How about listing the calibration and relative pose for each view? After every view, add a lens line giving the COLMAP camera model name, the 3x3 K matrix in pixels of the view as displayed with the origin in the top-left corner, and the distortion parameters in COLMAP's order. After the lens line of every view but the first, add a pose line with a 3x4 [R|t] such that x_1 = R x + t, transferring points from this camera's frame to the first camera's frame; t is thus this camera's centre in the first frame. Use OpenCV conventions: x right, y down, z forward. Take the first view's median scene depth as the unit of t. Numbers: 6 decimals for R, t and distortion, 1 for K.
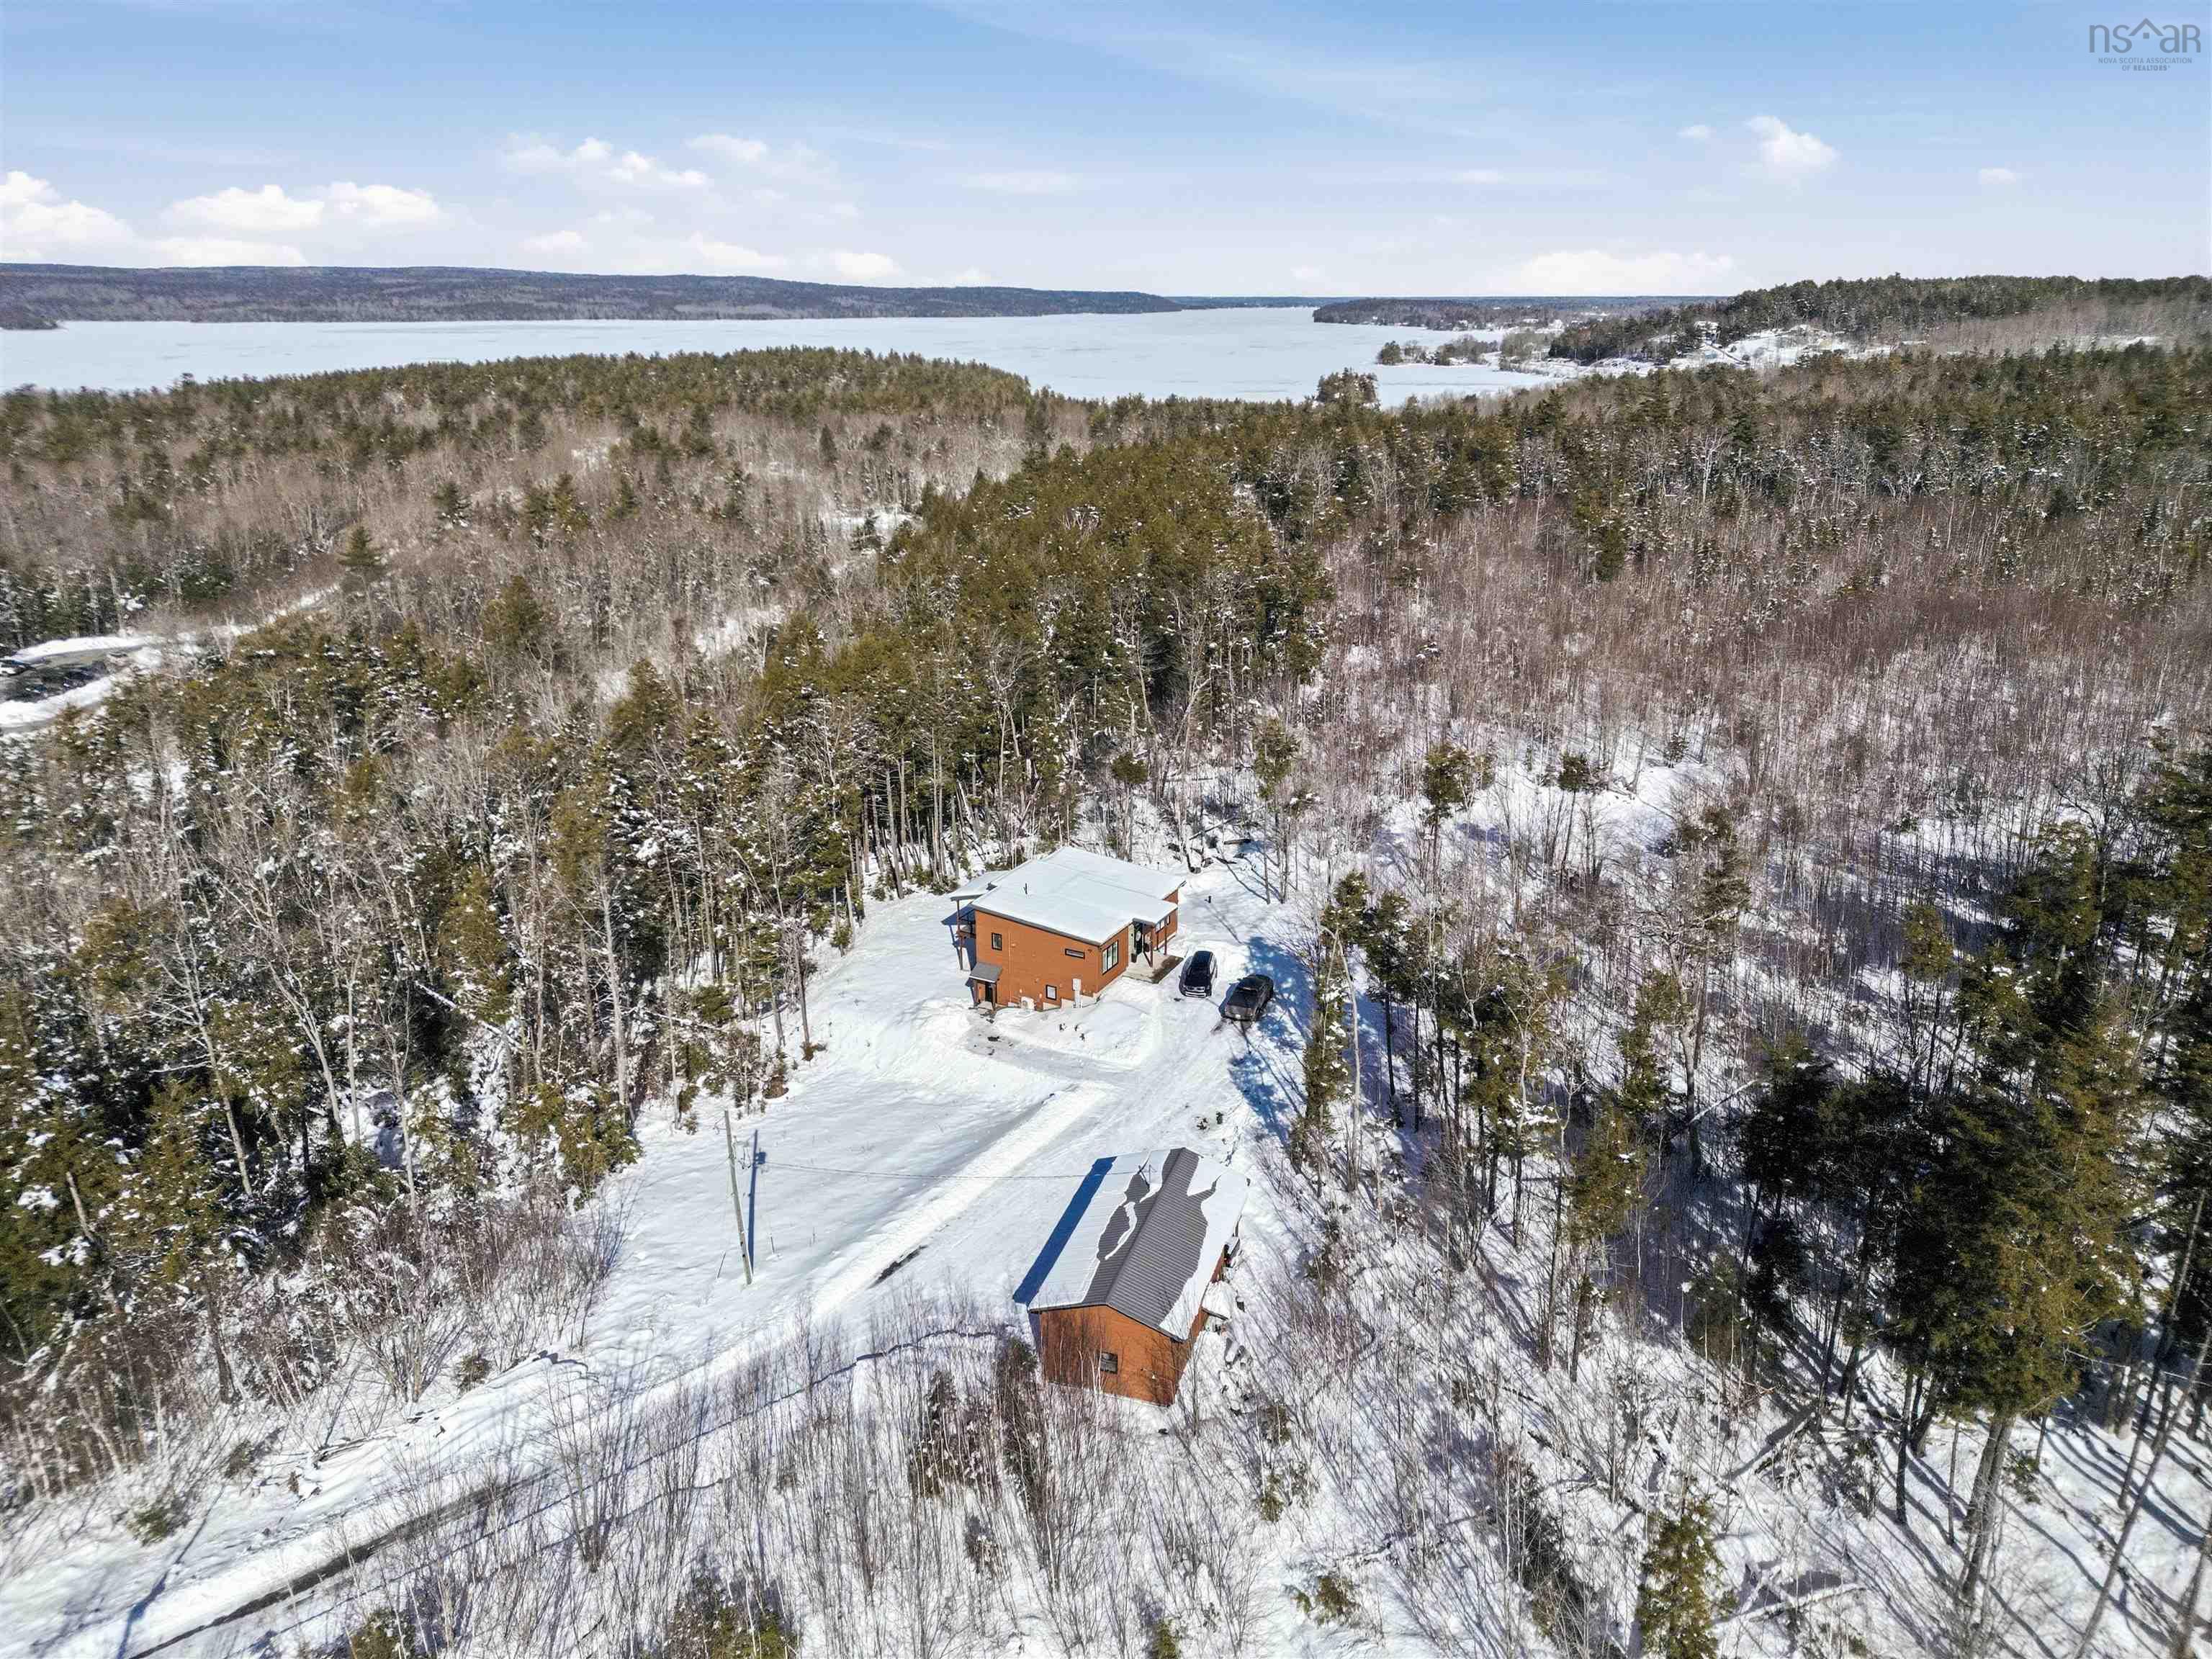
lens RADIAL K [[1538.8, 0, 1114.3], [0, 1538.8, 821.0], [0, 0, 1]] dist [0.086287, -0.076960]
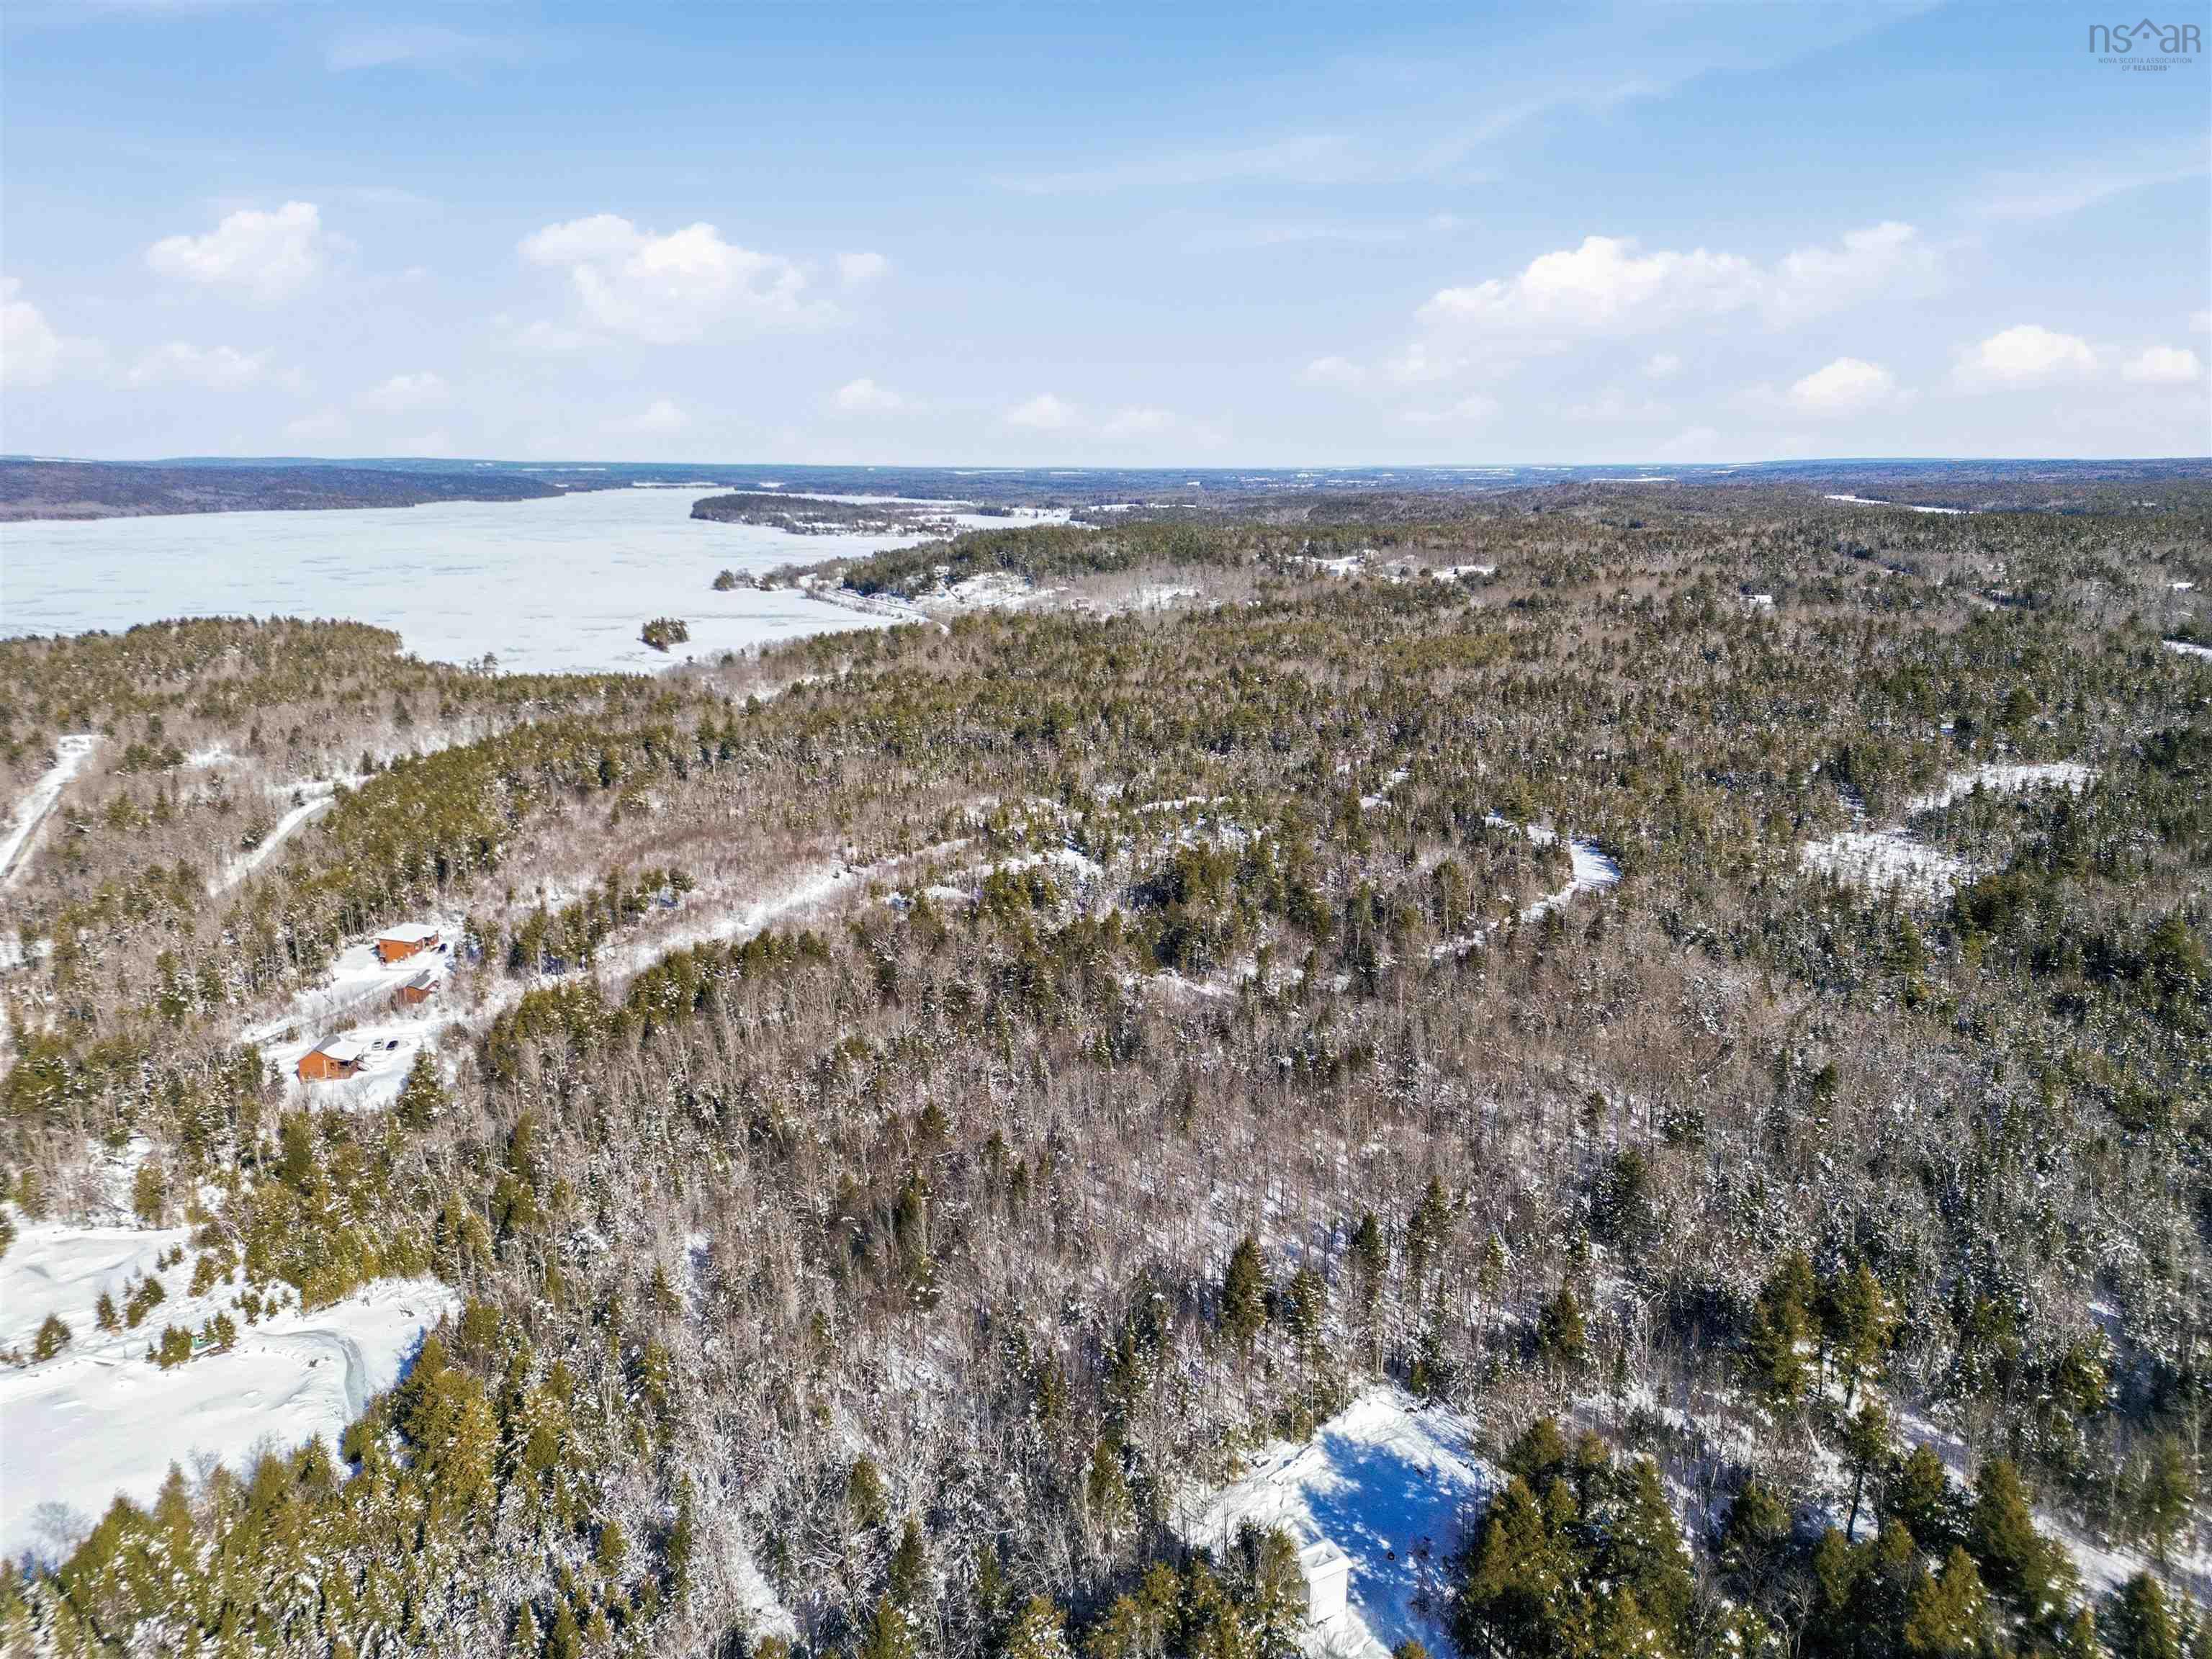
lens RADIAL K [[1538.8, 0, 1108.1], [0, 1538.8, 833.0], [0, 0, 1]] dist [0.086287, -0.076960]
pose [[0.934973, -0.085228, 0.344327, 0.072407], [0.115910, 0.990826, -0.069487, 0.068201], [-0.335246, 0.104879, 0.936275, -0.817934]]
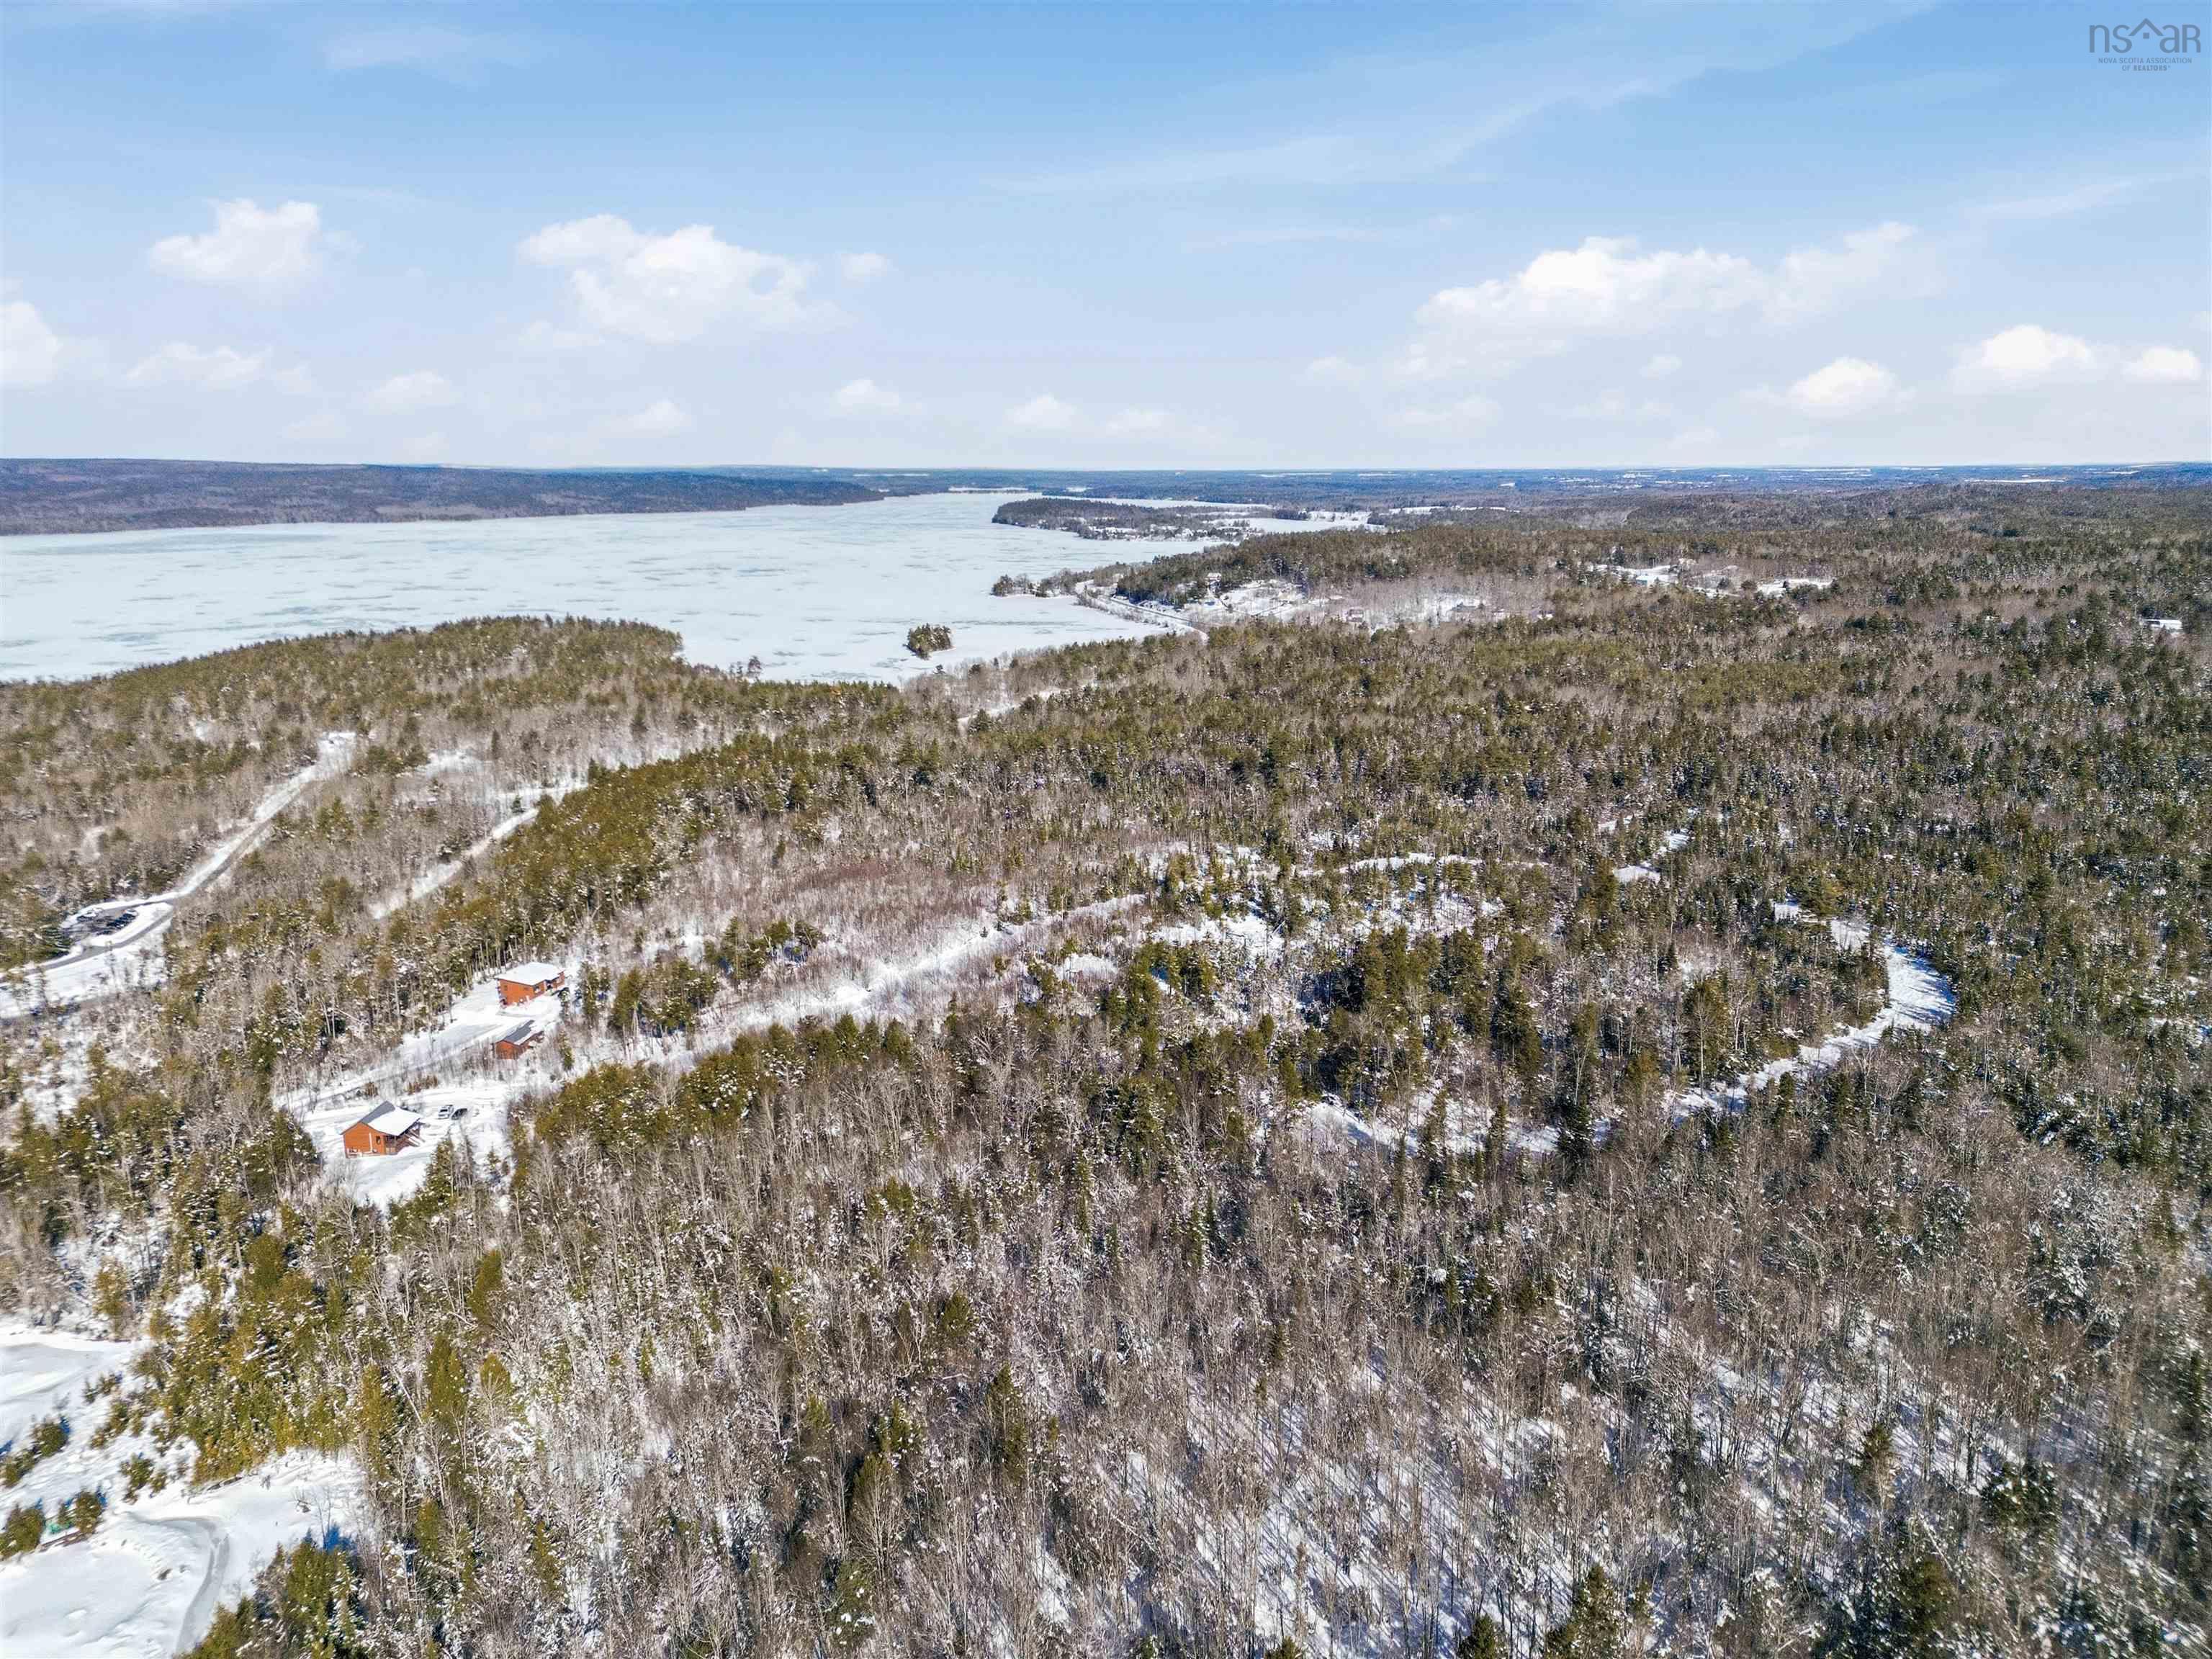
lens RADIAL K [[1538.8, 0, 1106.5], [0, 1538.8, 828.6], [0, 0, 1]] dist [0.086287, -0.076960]
pose [[0.986018, -0.041567, 0.161373, 0.180950], [0.056732, 0.994276, -0.090535, 0.028607], [-0.156686, 0.098424, 0.982732, -0.700491]]
